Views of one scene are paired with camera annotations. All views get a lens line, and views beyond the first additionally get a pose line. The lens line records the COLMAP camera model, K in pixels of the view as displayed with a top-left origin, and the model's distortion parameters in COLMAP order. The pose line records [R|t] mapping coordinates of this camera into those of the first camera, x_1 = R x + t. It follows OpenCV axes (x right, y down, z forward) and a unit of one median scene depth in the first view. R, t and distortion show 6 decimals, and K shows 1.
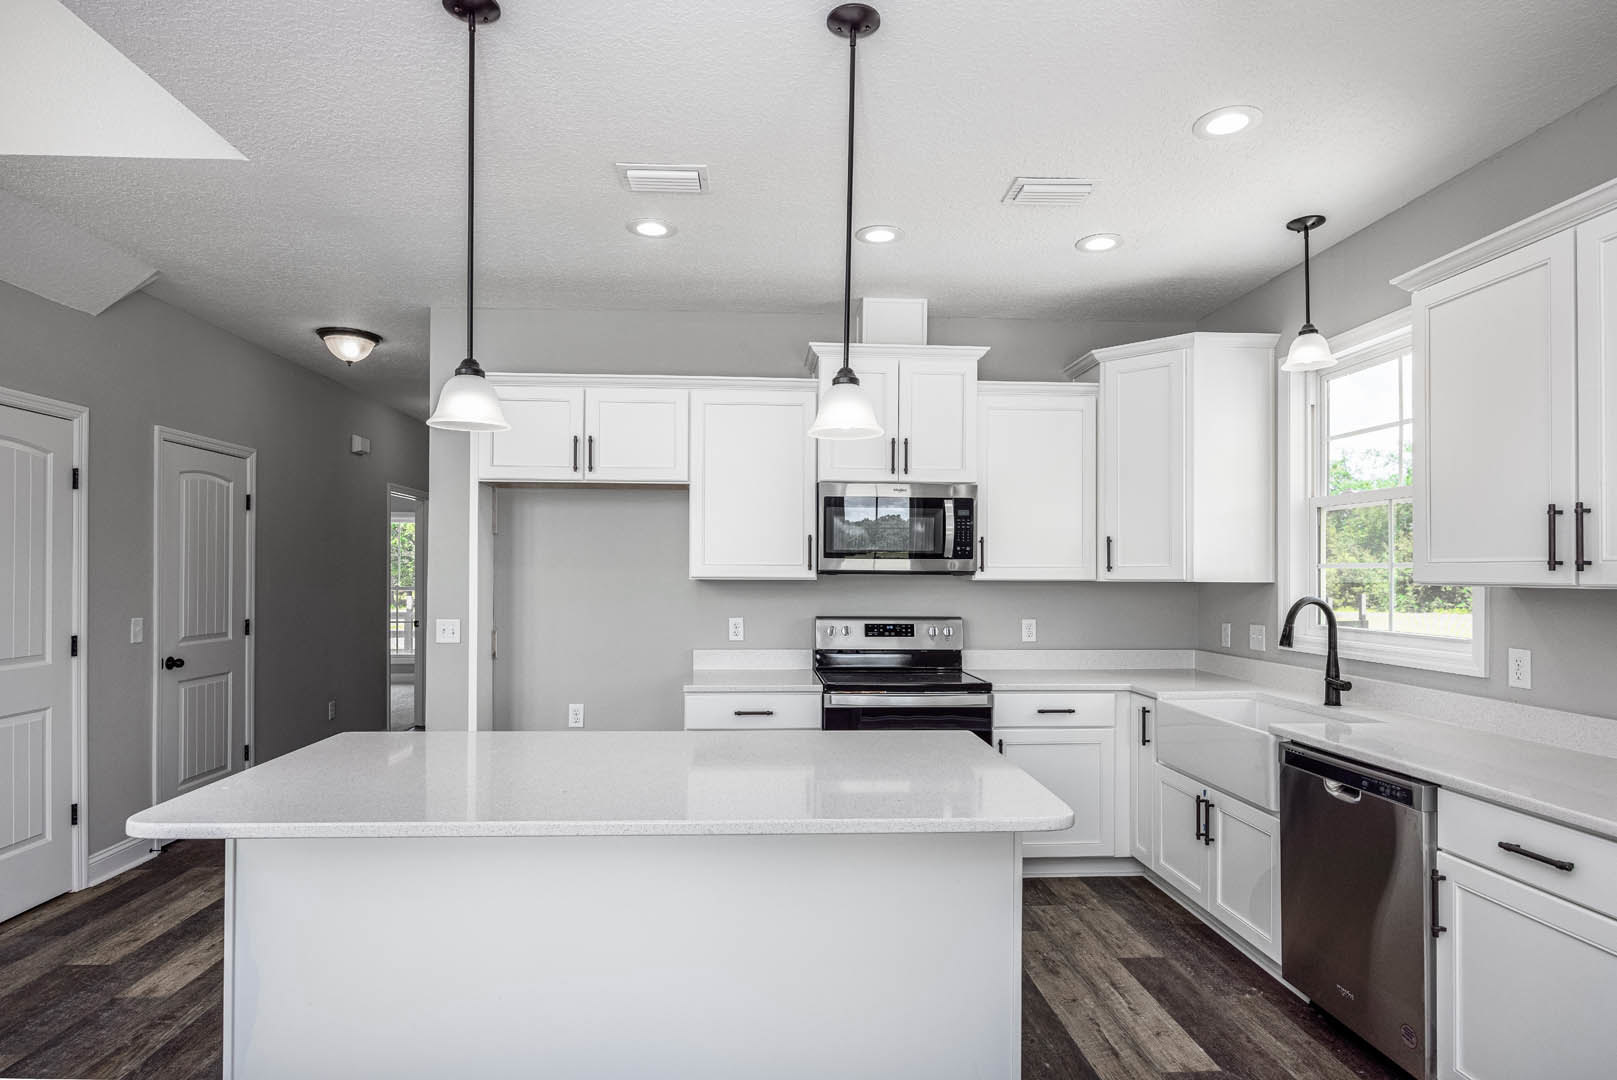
lens RADIAL K [[870.9, 0, 794.3], [0, 870.9, 560.8], [0, 0, 1]] dist [0.003014, 0.000915]
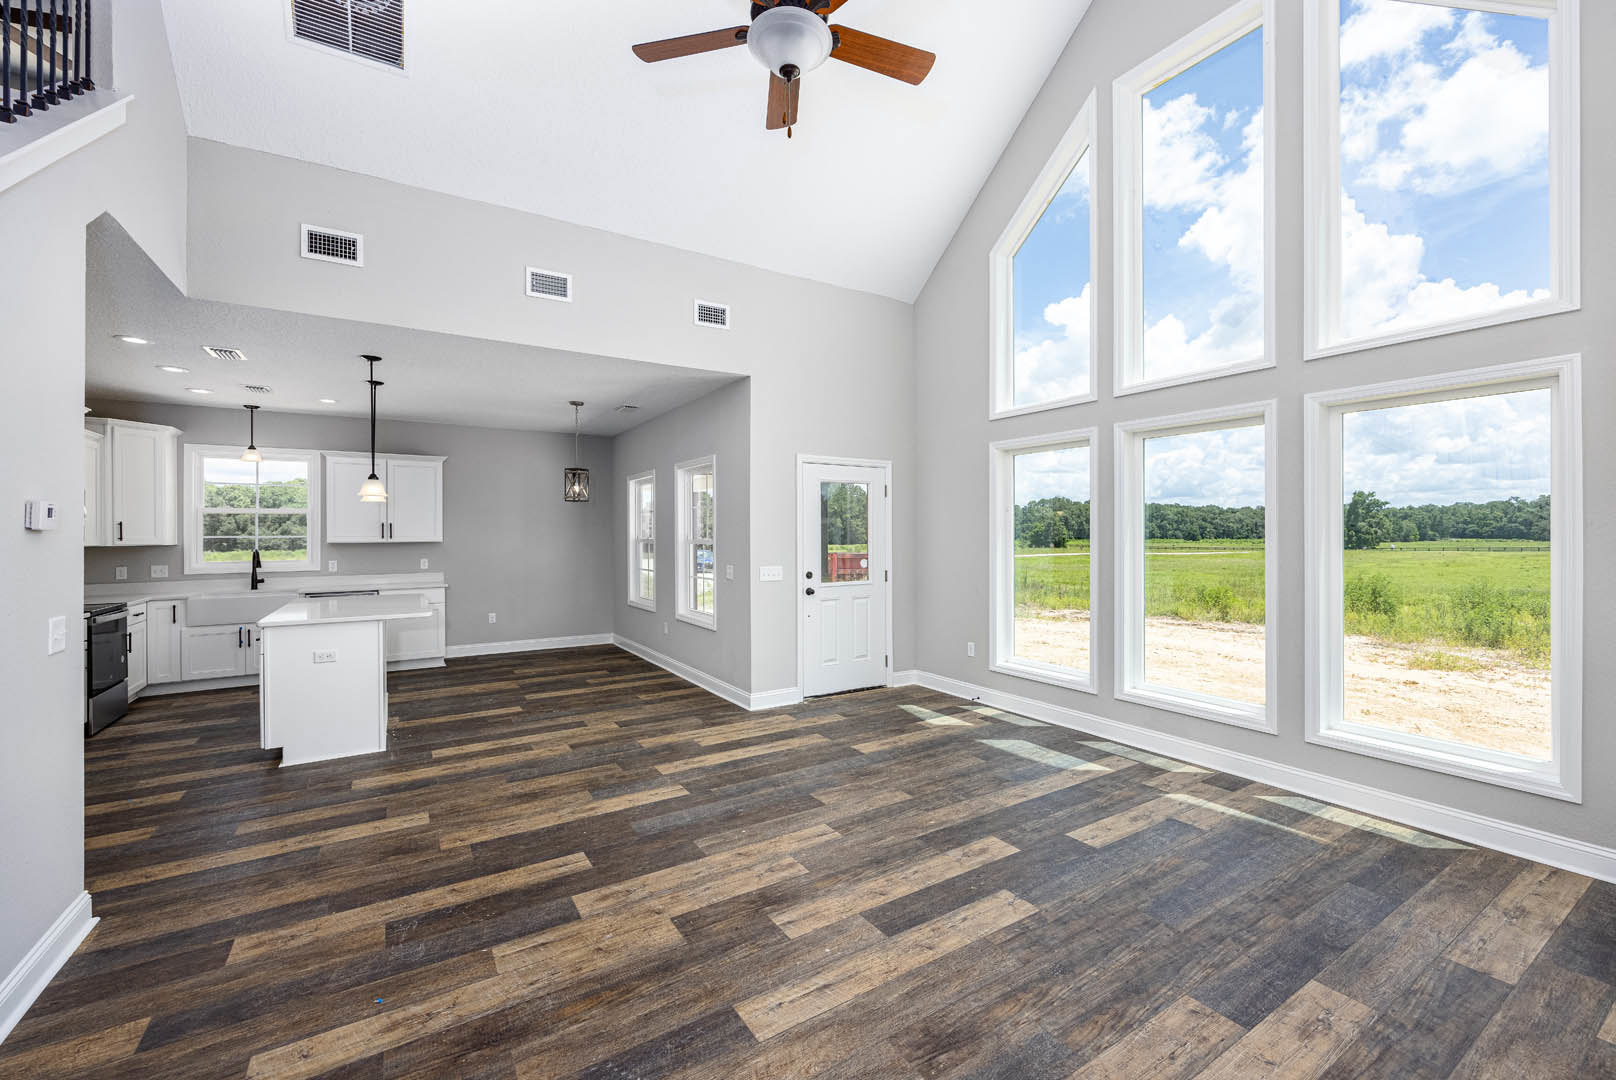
lens RADIAL K [[659.9, 0, 823.4], [0, 659.9, 516.6], [0, 0, 1]] dist [-0.000977, 0.000978]
pose [[-0.505583, 0.021692, 0.862505, -1.703156], [-0.006753, 0.999554, -0.029098, -0.008690], [-0.862751, -0.020536, -0.505211, 0.441527]]
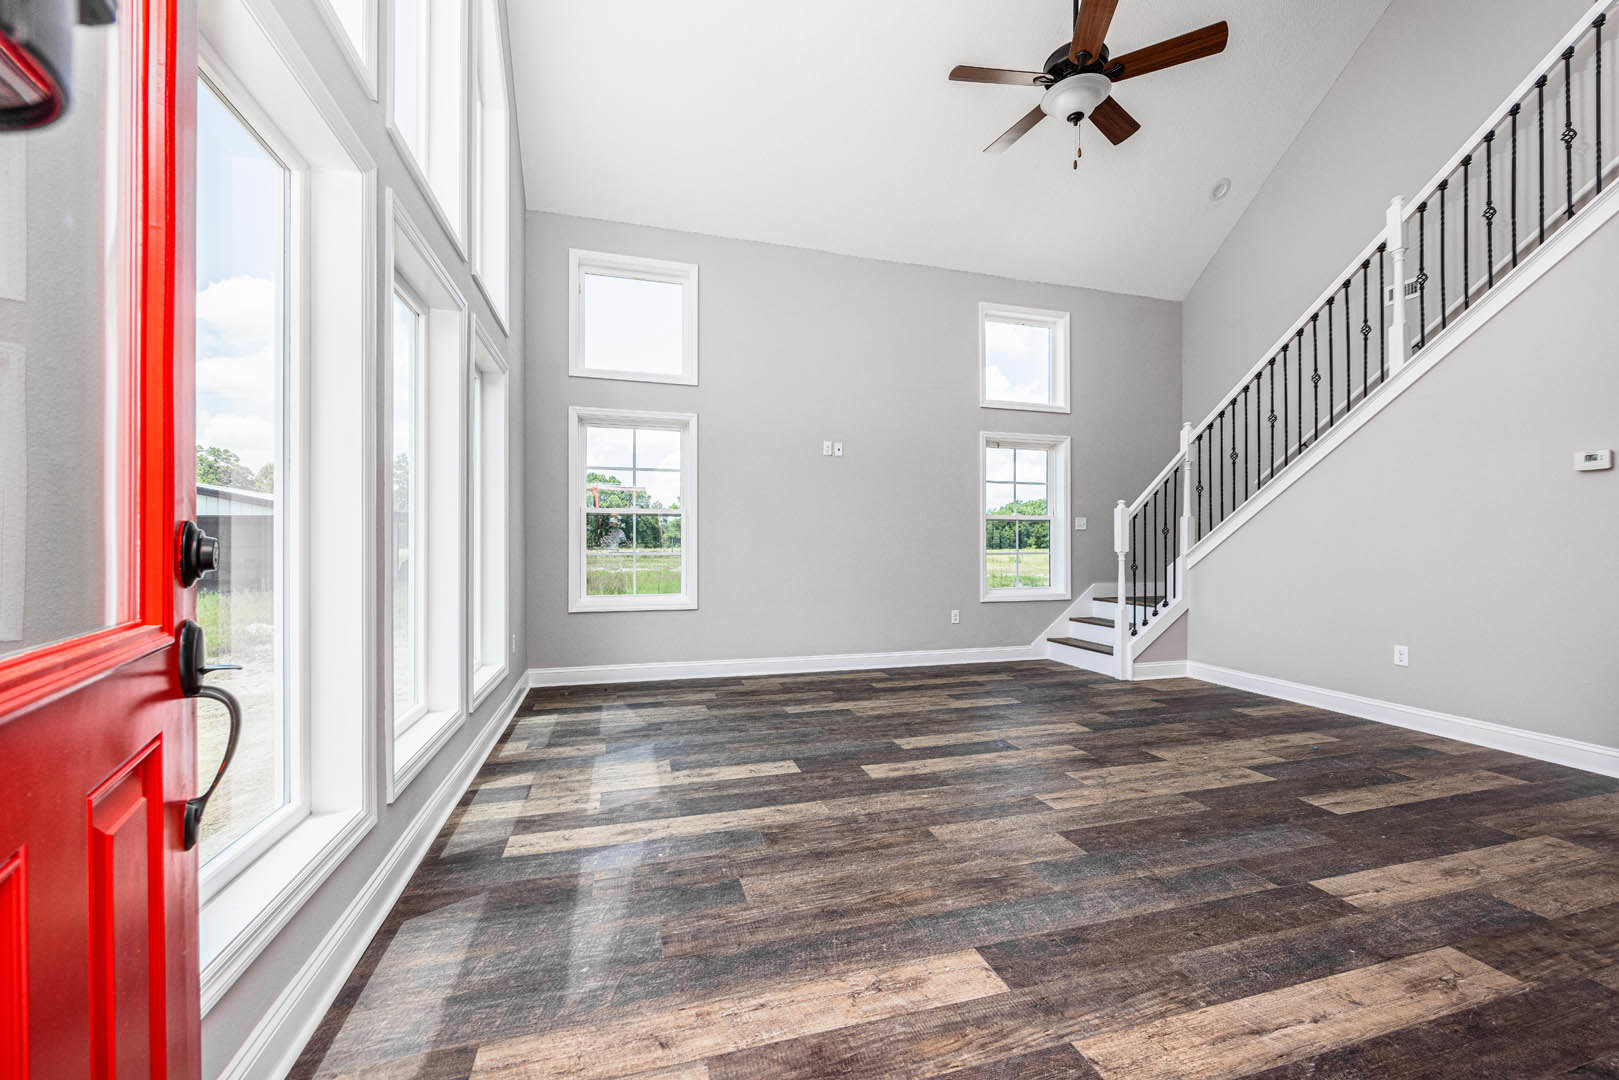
lens RADIAL K [[661.1, 0, 815.0], [0, 661.1, 526.6], [0, 0, 1]] dist [-0.000977, 0.000978]
pose [[0.235108, -0.028577, -0.971549, -0.342524], [0.009674, 0.999587, -0.027061, 0.074868], [0.971921, -0.003037, 0.235287, -0.404123]]
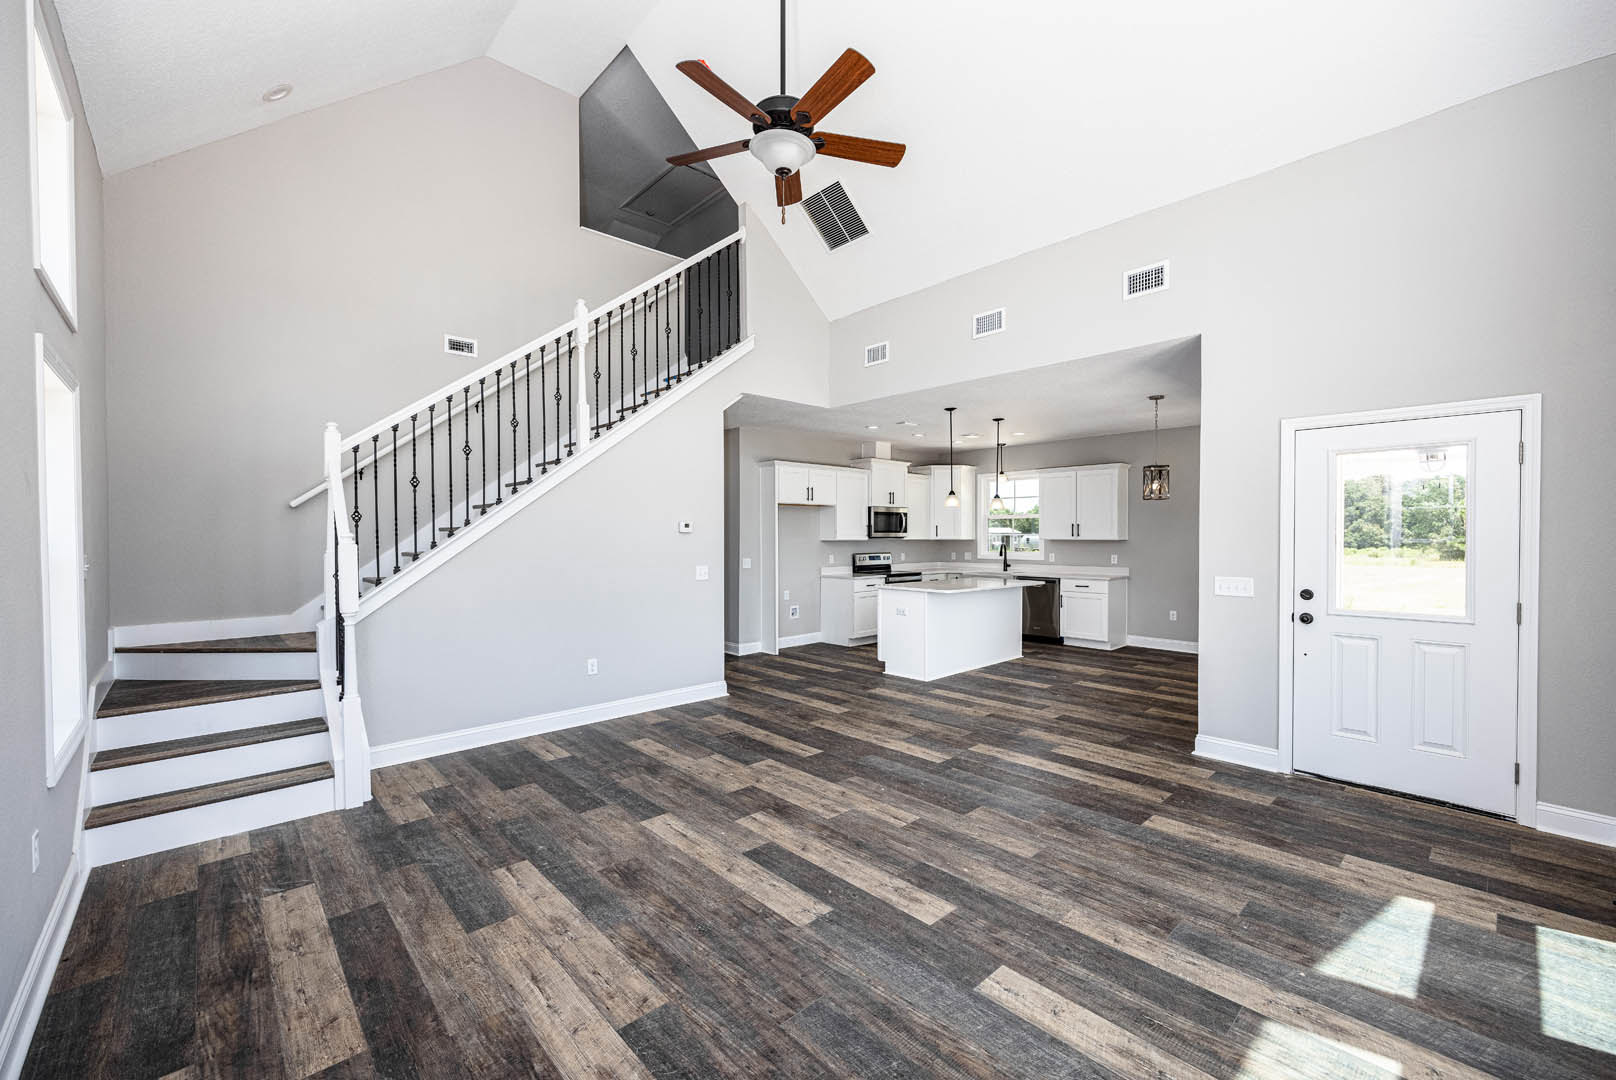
lens RADIAL K [[659.9, 0, 805.7], [0, 659.9, 531.9], [0, 0, 1]] dist [-0.000977, 0.000978]
pose [[0.762286, -0.002774, 0.647234, -1.643714], [-0.002445, 0.999971, 0.007165, -0.022384], [-0.647236, -0.007045, 0.762257, -0.550765]]
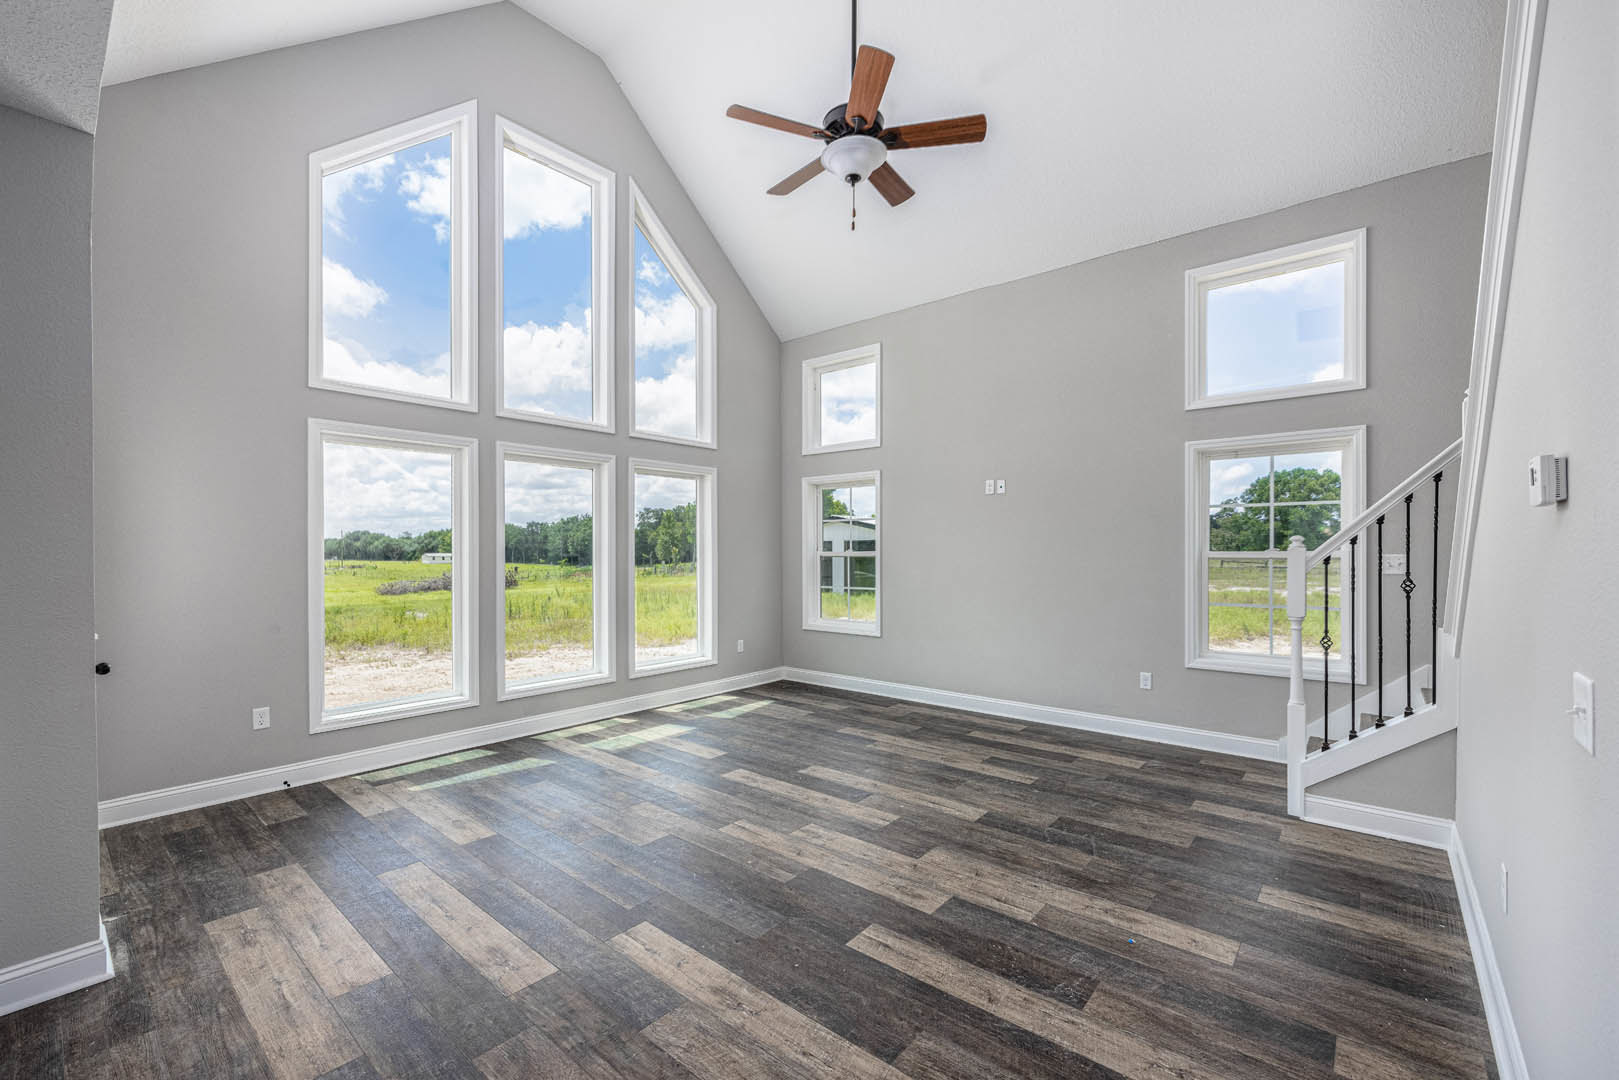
lens RADIAL K [[661.1, 0, 800.6], [0, 661.1, 545.7], [0, 0, 1]] dist [-0.000977, 0.000978]
pose [[-0.691308, -0.007997, -0.722516, -0.429735], [0.010150, 0.999733, -0.020777, 0.013292], [0.722489, -0.021697, -0.691042, 0.677033]]
